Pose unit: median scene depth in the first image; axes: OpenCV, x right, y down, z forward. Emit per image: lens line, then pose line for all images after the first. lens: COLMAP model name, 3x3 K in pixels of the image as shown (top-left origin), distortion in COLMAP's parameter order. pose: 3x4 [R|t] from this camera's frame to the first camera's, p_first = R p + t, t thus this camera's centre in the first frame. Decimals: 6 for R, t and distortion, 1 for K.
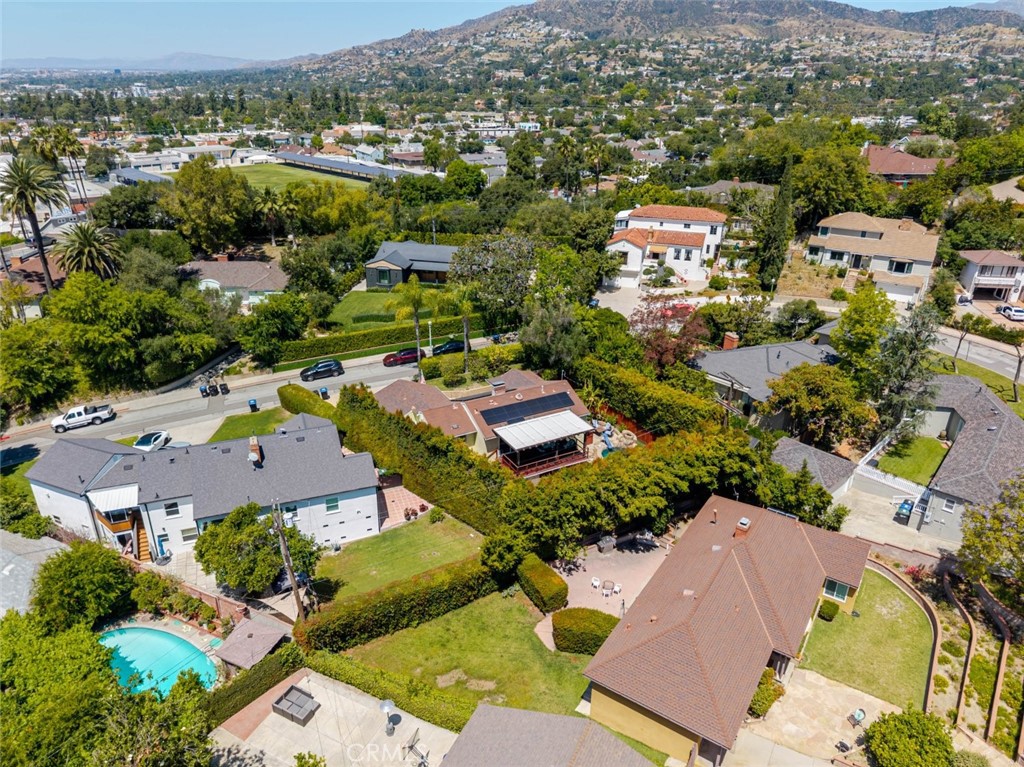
lens RADIAL K [[694.2, 0, 512.0], [0, 694.2, 383.5], [0, 0, 1]] dist [-0.005164, -0.002230]
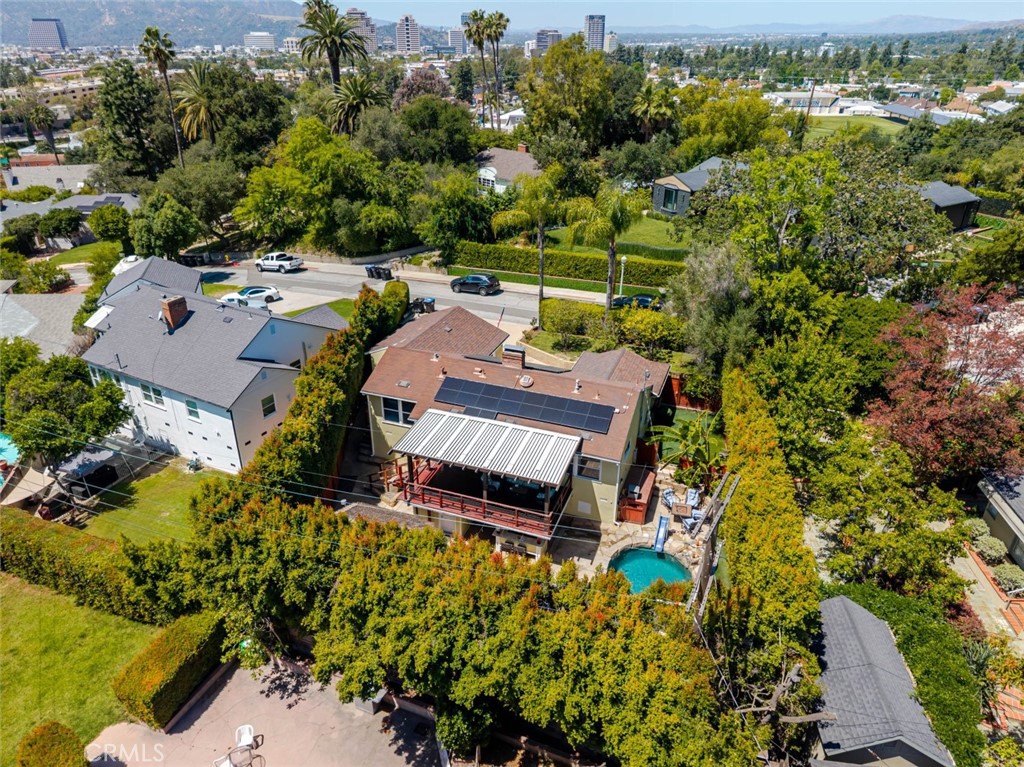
lens RADIAL K [[694.2, 0, 512.0], [0, 694.2, 383.5], [0, 0, 1]] dist [-0.005164, -0.002230]
pose [[0.631530, 0.338345, -0.697634, 0.329609], [-0.312393, 0.934536, 0.170448, -0.060284], [0.709634, 0.110293, 0.695884, 0.505889]]
